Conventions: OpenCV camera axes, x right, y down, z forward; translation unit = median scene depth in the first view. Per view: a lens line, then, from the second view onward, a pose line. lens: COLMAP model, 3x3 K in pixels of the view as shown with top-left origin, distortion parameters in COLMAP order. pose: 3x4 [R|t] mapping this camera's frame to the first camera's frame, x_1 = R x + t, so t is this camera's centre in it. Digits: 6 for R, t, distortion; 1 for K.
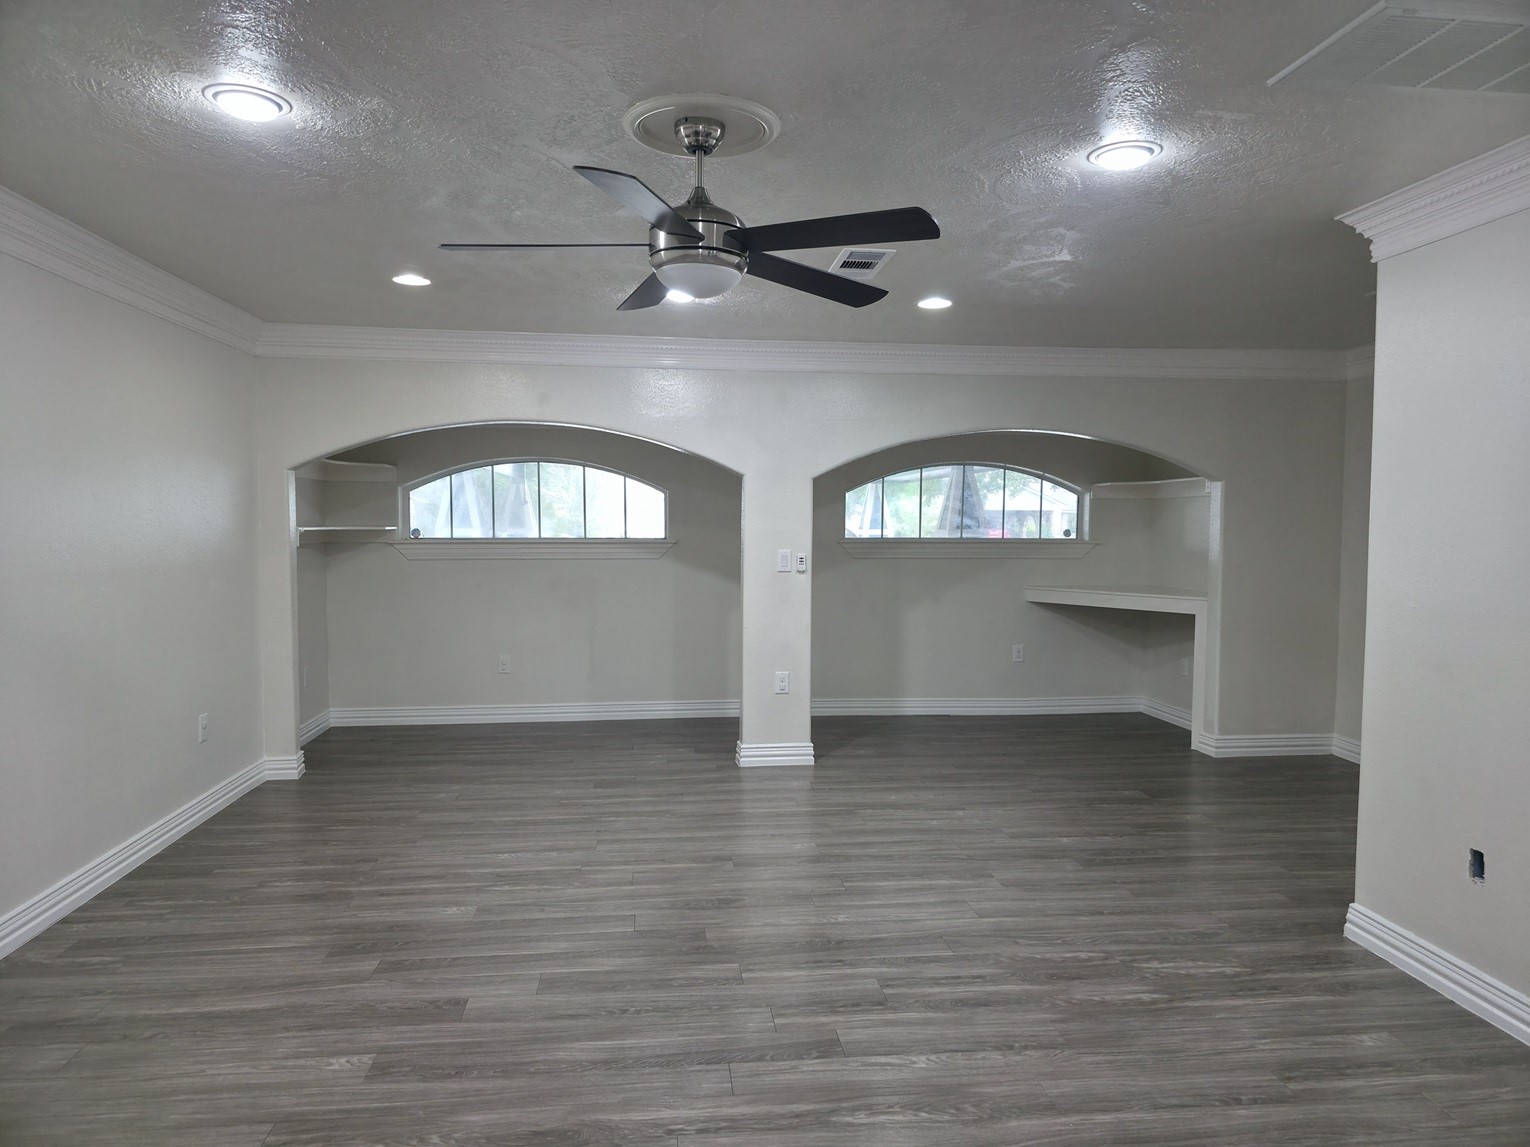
lens RADIAL K [[1022.6, 0, 758.9], [0, 1022.6, 583.8], [0, 0, 1]] dist [0.041829, -0.038423]
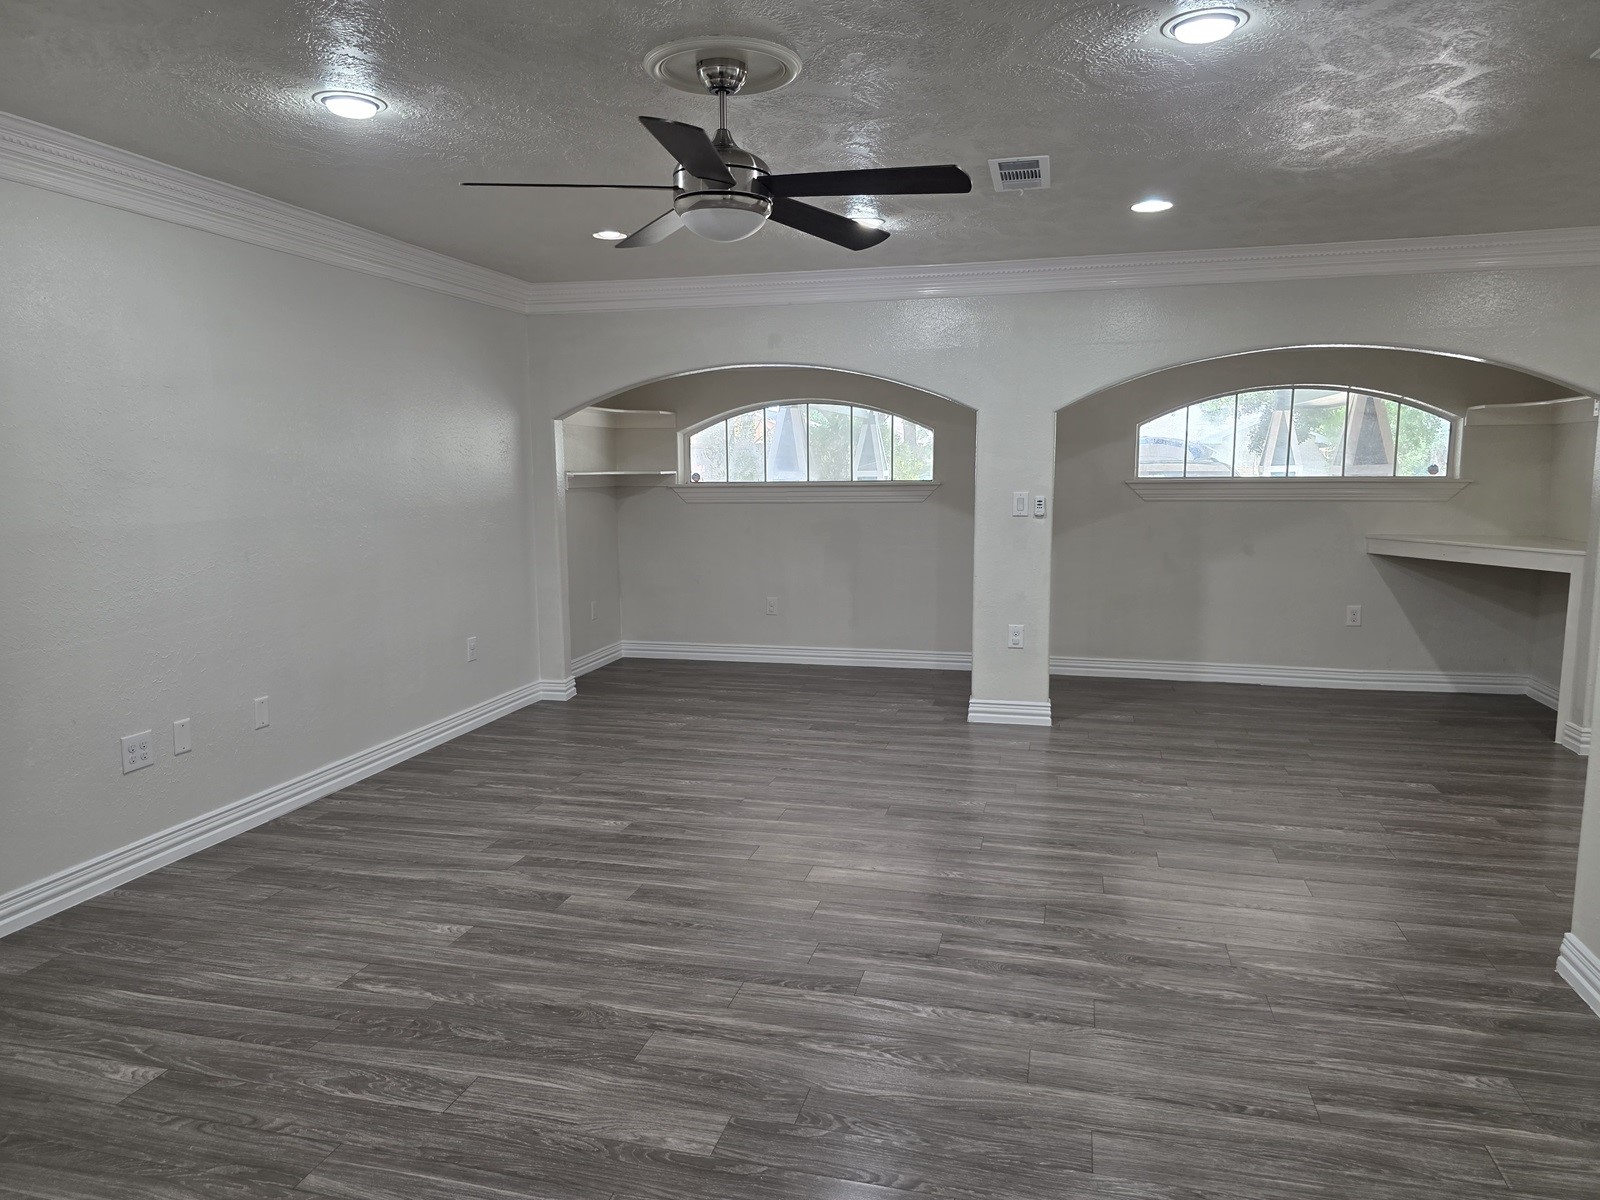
lens RADIAL K [[1069.4, 0, 734.8], [0, 1069.4, 611.6], [0, 0, 1]] dist [0.041829, -0.038423]
pose [[0.933178, 0.039569, -0.357230, 0.216665], [-0.011500, 0.996700, 0.080361, -0.001801], [0.359231, -0.070883, 0.930553, -0.002982]]
